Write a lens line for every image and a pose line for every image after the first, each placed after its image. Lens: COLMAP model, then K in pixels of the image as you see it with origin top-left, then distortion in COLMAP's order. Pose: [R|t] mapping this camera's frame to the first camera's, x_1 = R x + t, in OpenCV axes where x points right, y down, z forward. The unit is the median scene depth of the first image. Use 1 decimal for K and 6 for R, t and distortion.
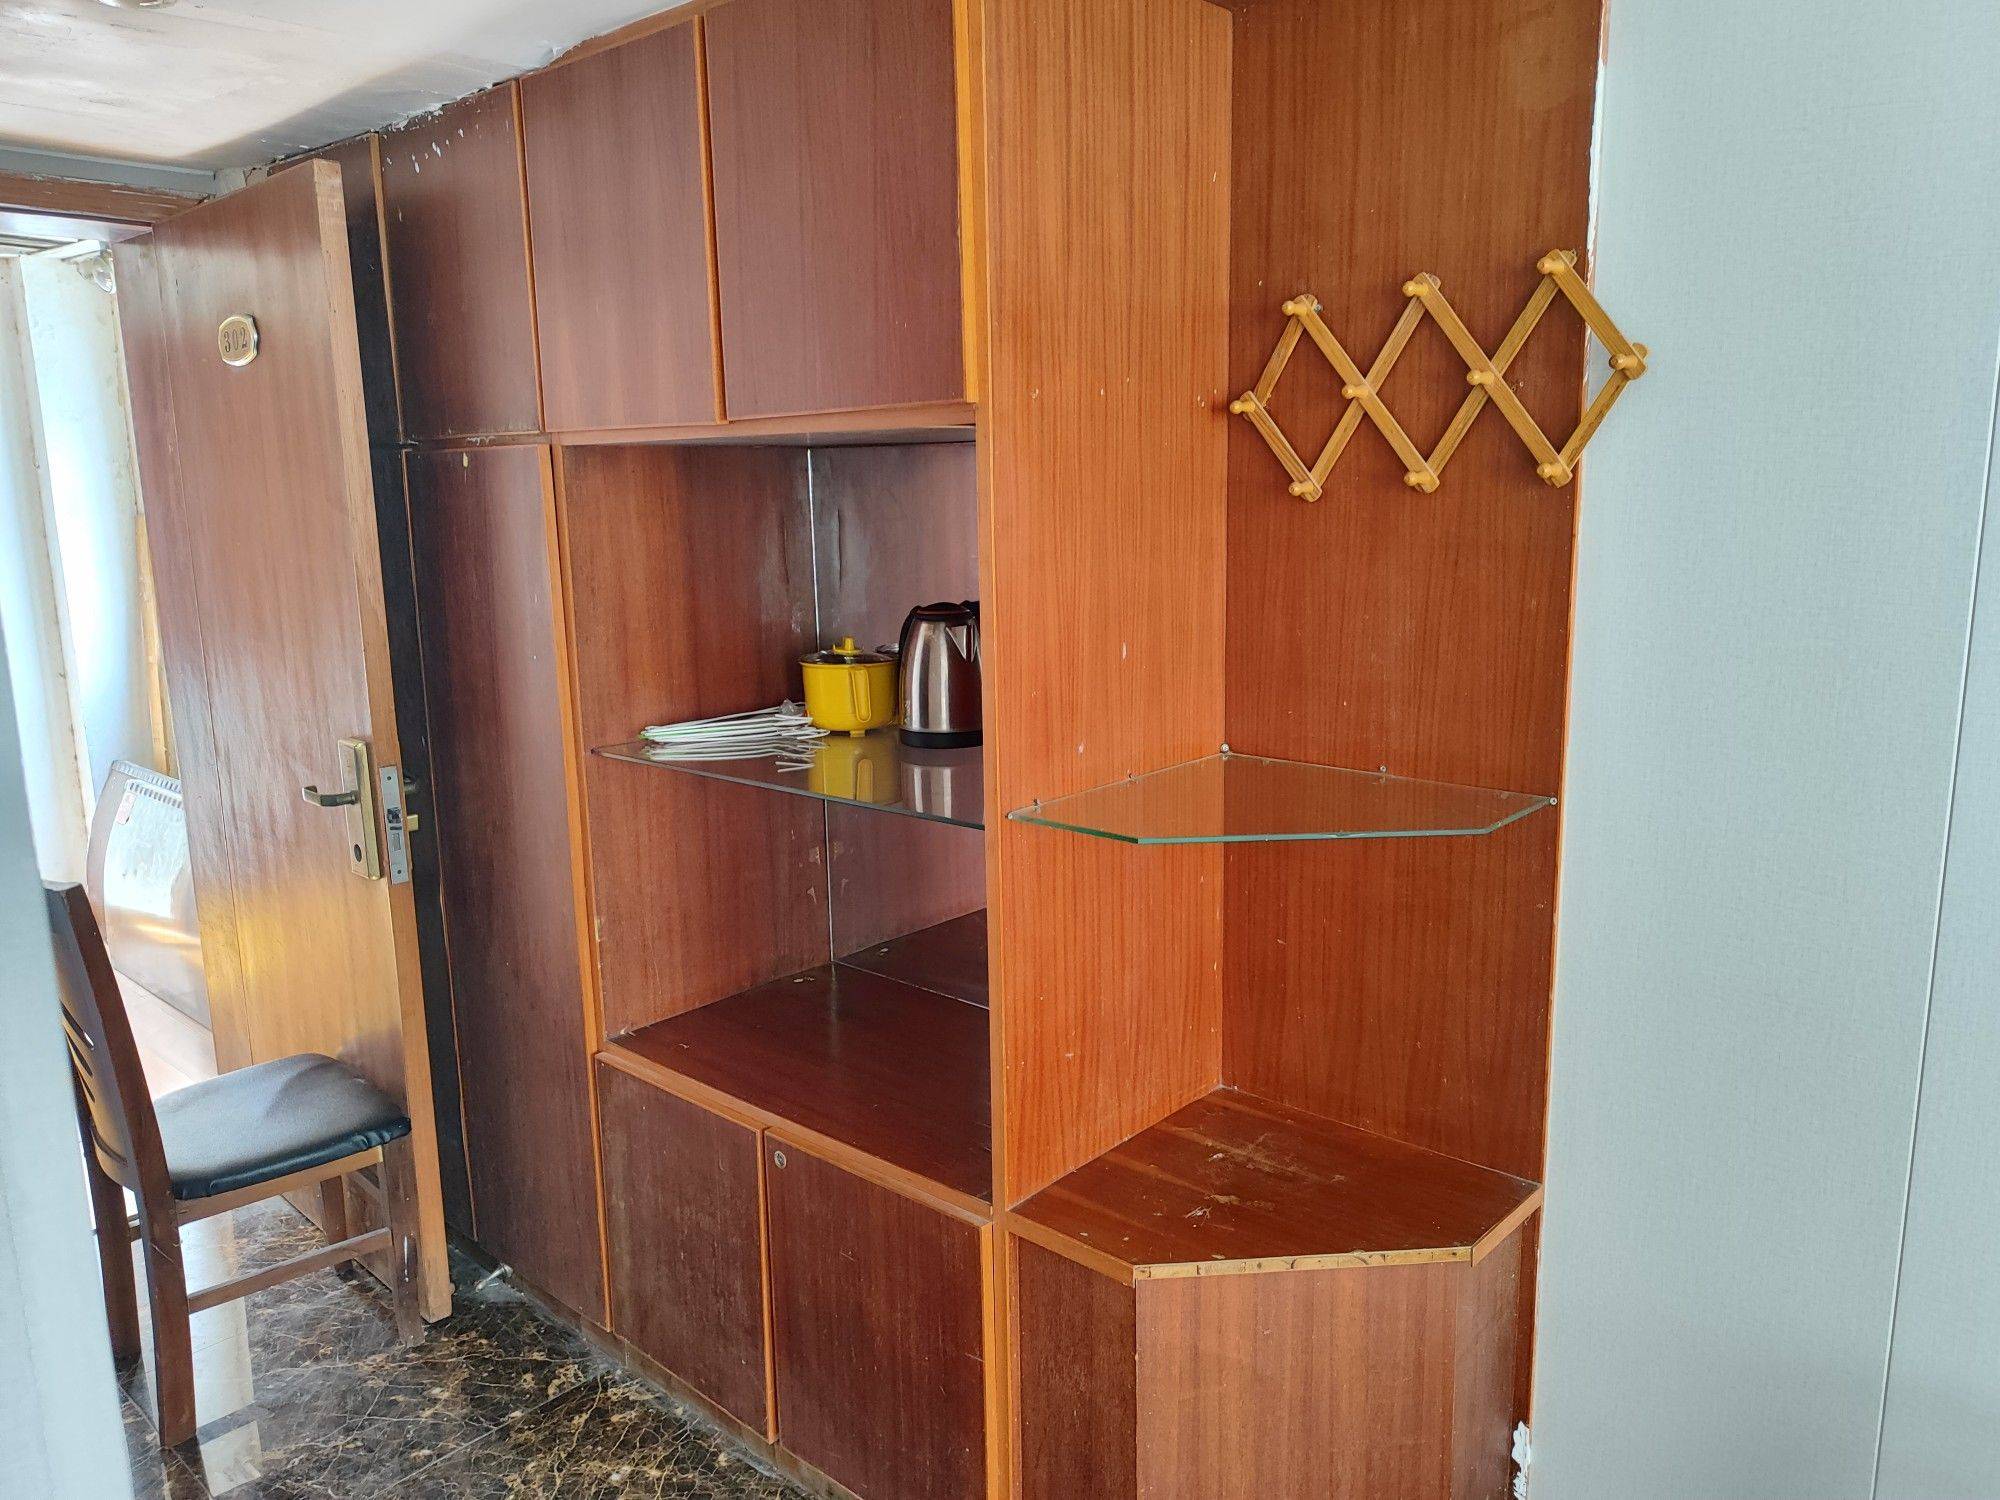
lens RADIAL K [[1414.1, 0, 1000.0], [0, 1414.1, 750.0], [0, 0, 1]] dist [-0.009333, -0.002607]
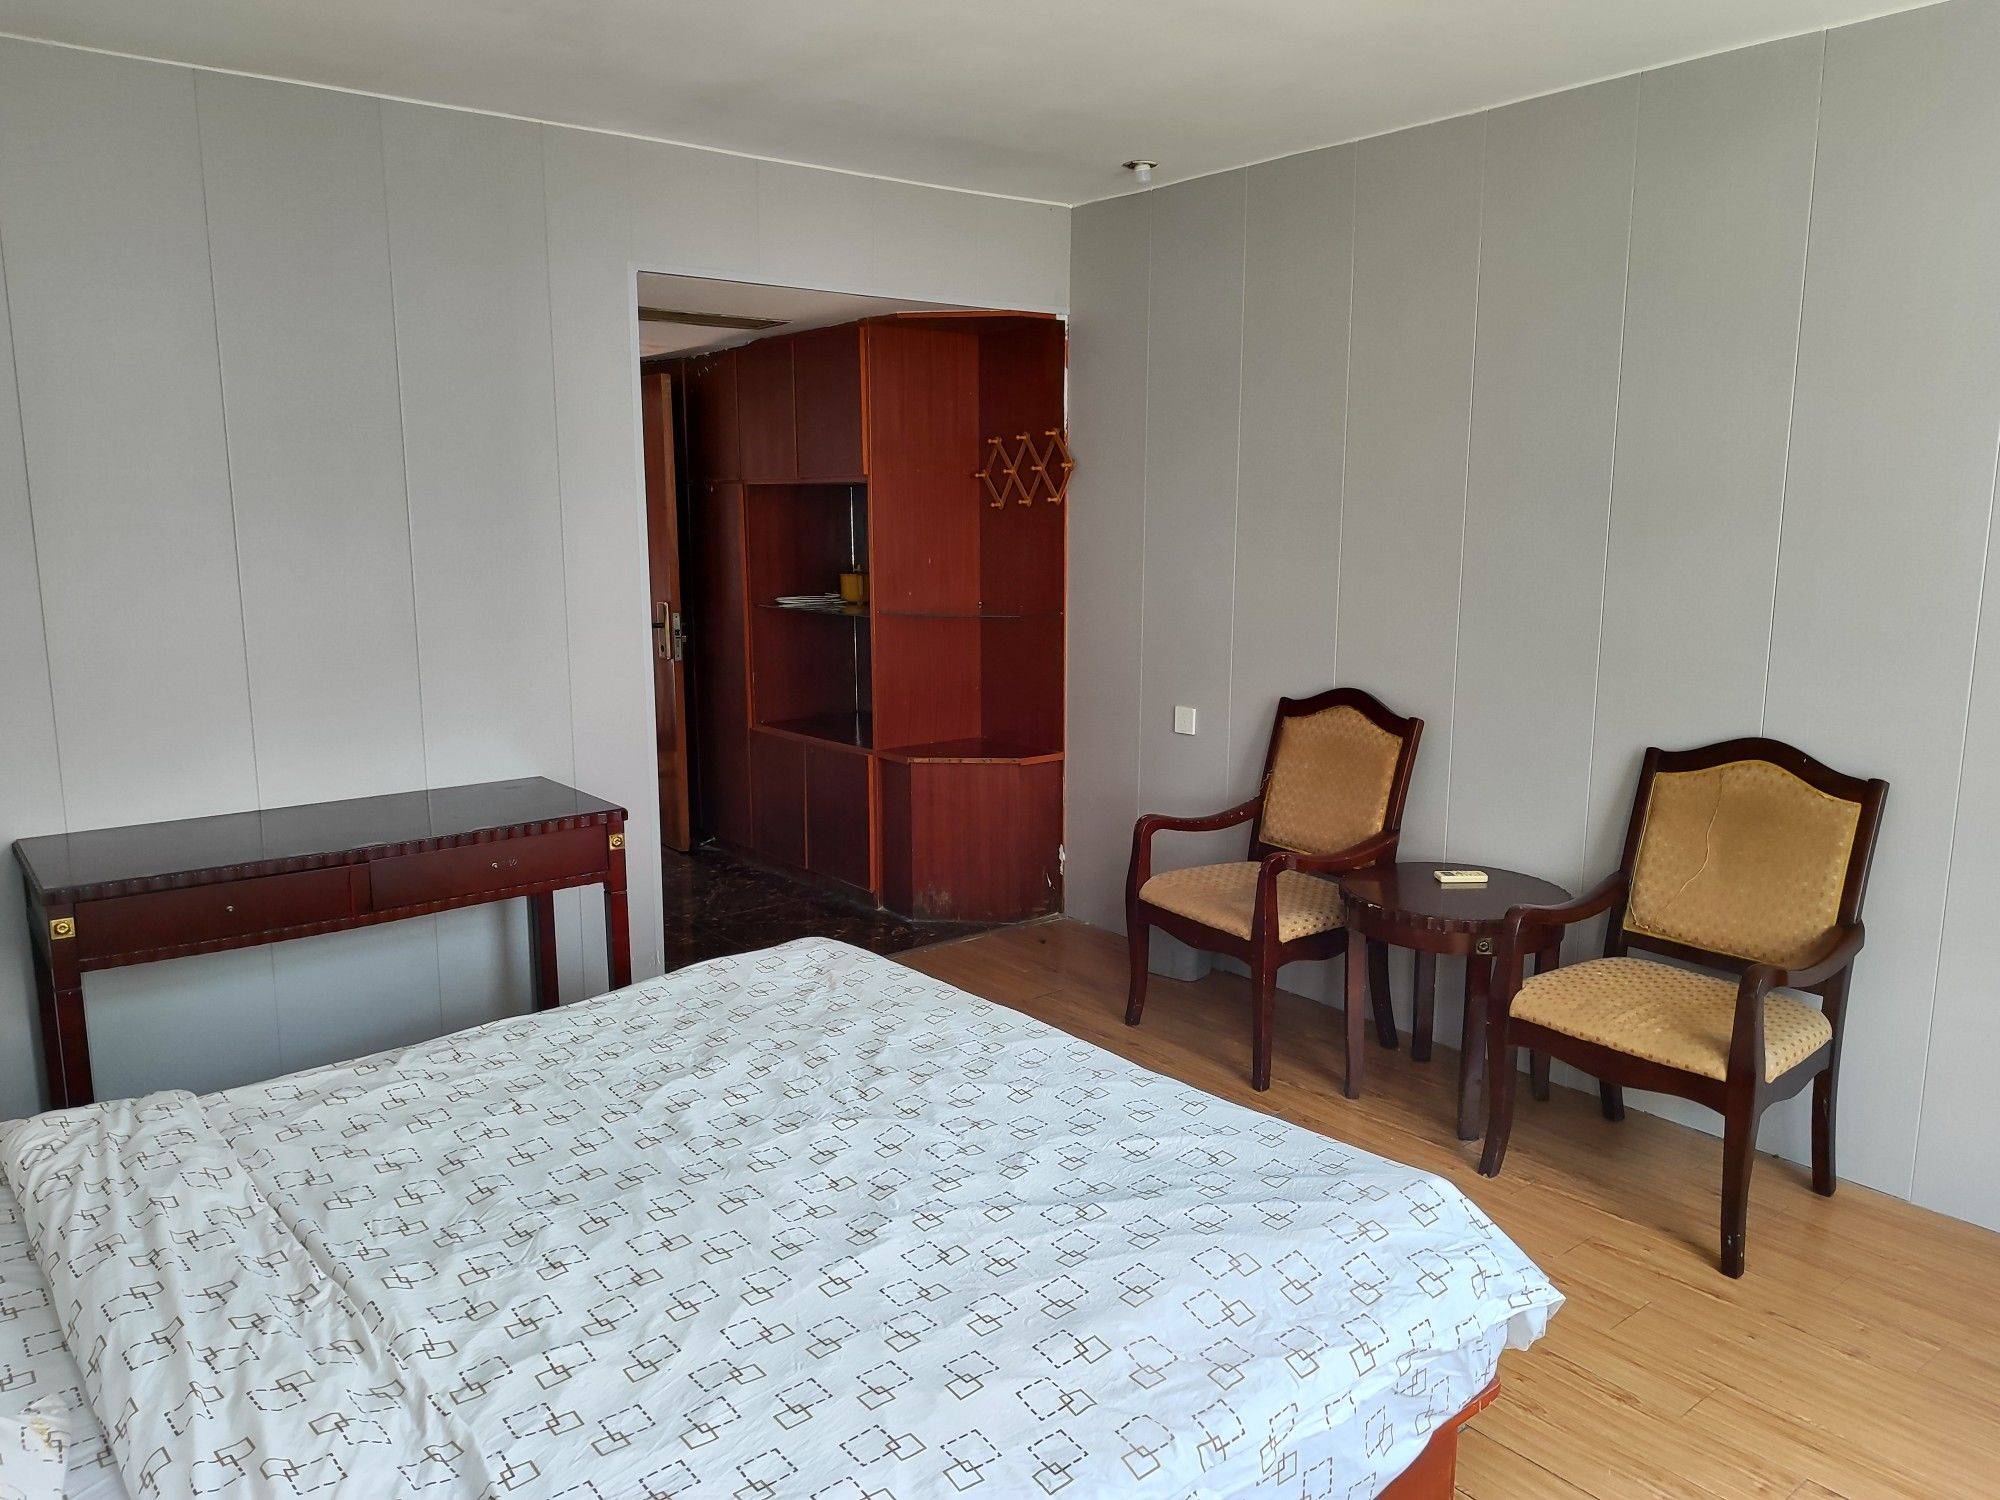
lens RADIAL K [[1414.1, 0, 1000.0], [0, 1414.1, 750.0], [0, 0, 1]] dist [-0.009333, -0.002607]
pose [[0.987465, 0.042759, -0.151934, 0.640836], [-0.045370, 0.998875, -0.013762, 0.325536], [0.151175, 0.020483, 0.988295, -1.693951]]
